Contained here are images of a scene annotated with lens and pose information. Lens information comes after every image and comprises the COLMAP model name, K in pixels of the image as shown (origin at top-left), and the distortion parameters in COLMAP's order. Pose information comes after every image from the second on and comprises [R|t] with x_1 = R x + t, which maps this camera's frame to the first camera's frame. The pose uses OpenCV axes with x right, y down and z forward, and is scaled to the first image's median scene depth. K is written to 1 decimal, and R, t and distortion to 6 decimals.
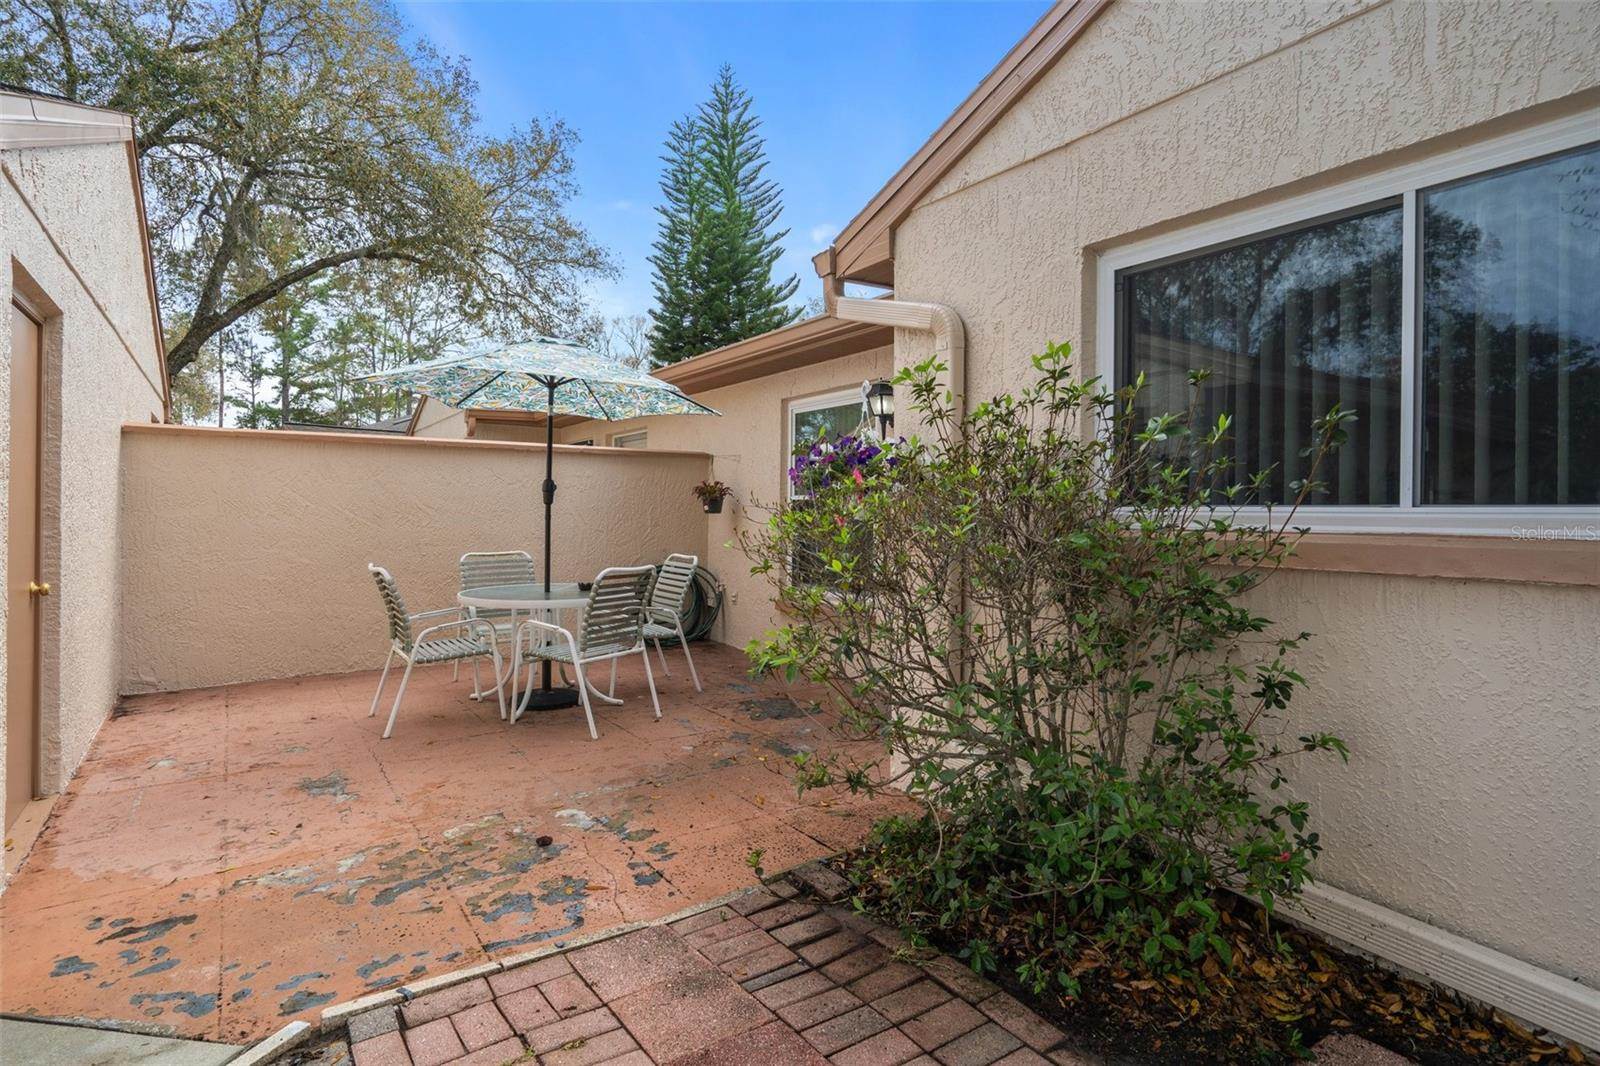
lens RADIAL K [[820.0, 0, 800.0], [0, 820.0, 533.0], [0, 0, 1]] dist [0.004184, -0.000506]
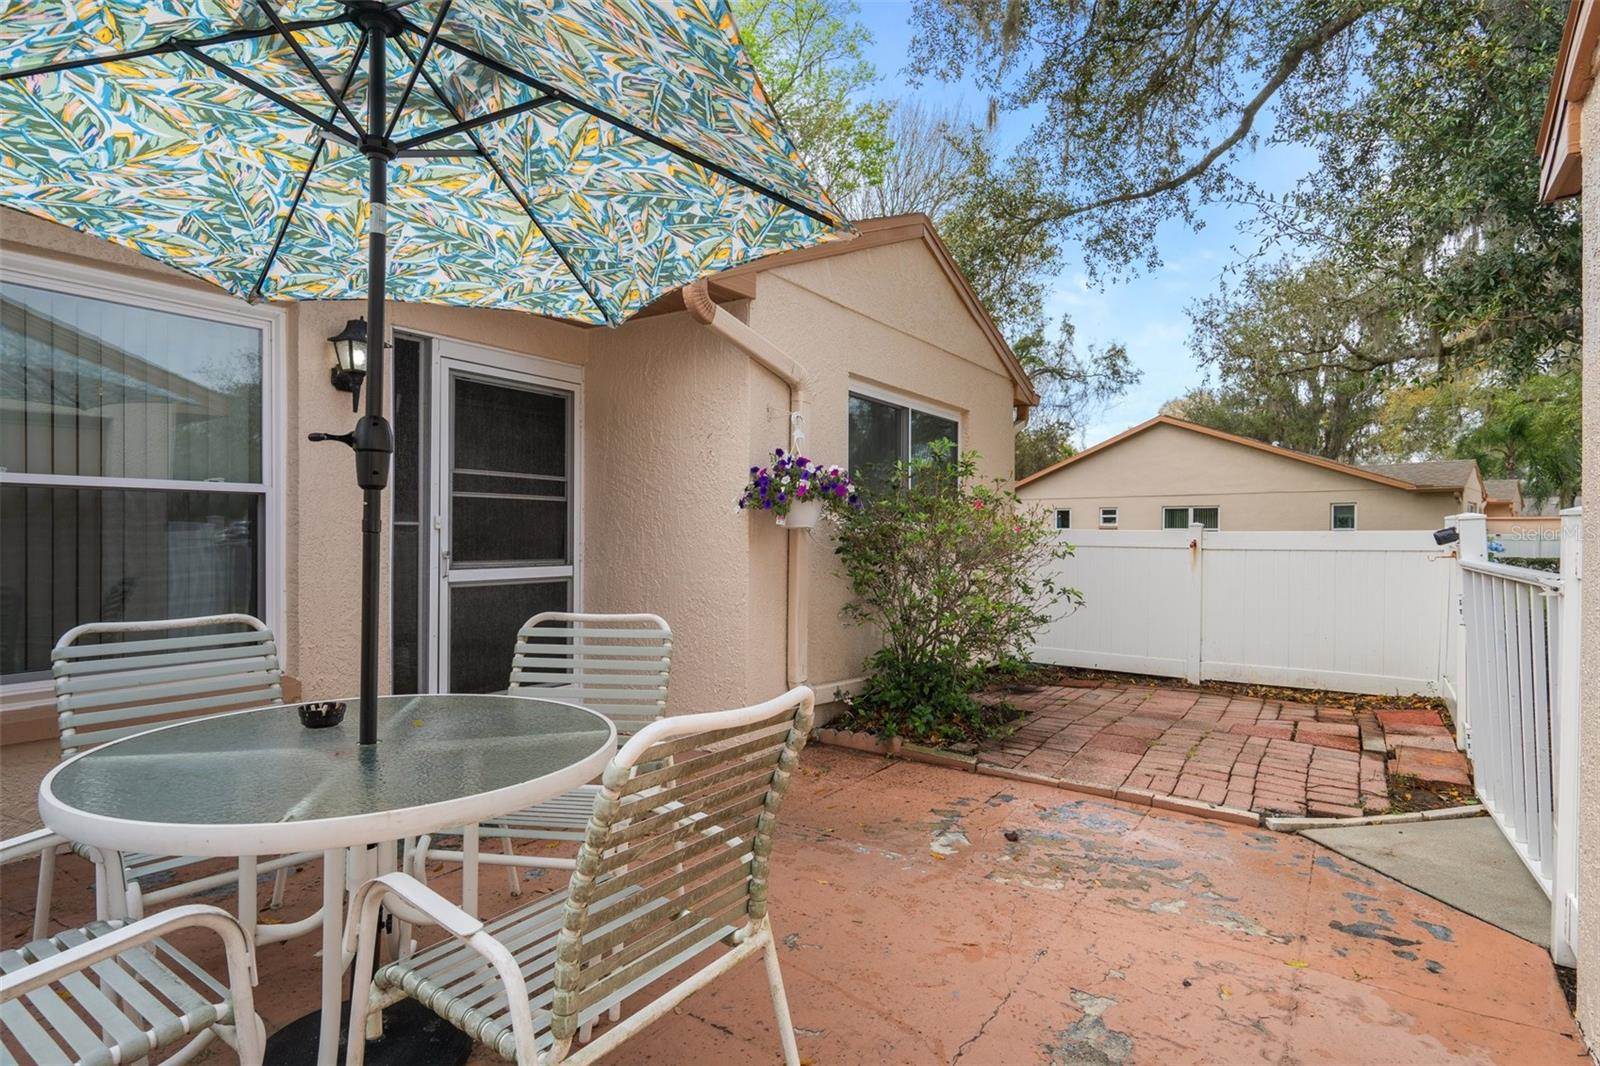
lens RADIAL K [[820.0, 0, 800.0], [0, 820.0, 533.0], [0, 0, 1]] dist [0.004184, -0.000506]
pose [[-0.363119, -0.012176, 0.931663, -1.258768], [0.008509, 0.999830, 0.016383, -0.033888], [-0.931704, 0.013877, -0.362953, 1.727525]]
